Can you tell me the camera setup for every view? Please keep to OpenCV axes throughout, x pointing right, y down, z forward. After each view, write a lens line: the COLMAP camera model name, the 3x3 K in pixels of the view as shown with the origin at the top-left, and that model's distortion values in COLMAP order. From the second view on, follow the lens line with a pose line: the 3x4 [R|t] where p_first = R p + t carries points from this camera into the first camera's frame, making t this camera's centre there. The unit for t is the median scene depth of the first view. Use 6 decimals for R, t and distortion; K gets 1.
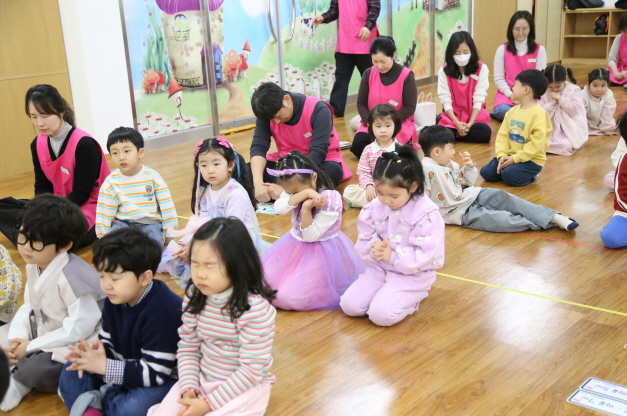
lens RADIAL K [[793.1, 0, 313.2], [0, 793.1, 220.4], [0, 0, 1]] dist [0.112345, 0.010192]
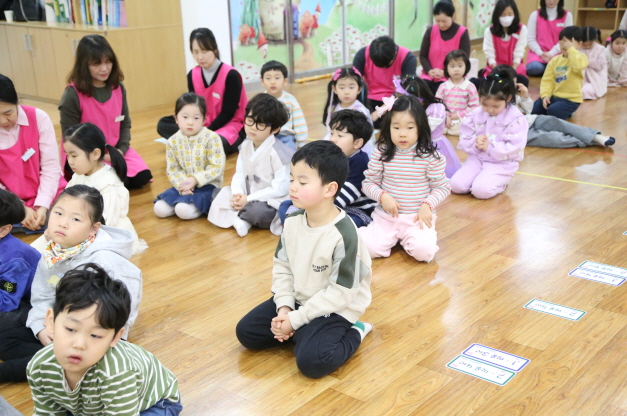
lens RADIAL K [[794.5, 0, 313.5], [0, 794.5, 208.0], [0, 0, 1]] dist [0.127452, -0.001458]
pose [[0.999622, 0.017932, 0.020820, -0.122874], [-0.018117, 0.999798, 0.008720, 0.073894], [-0.020659, -0.009094, 0.999745, -0.204205]]
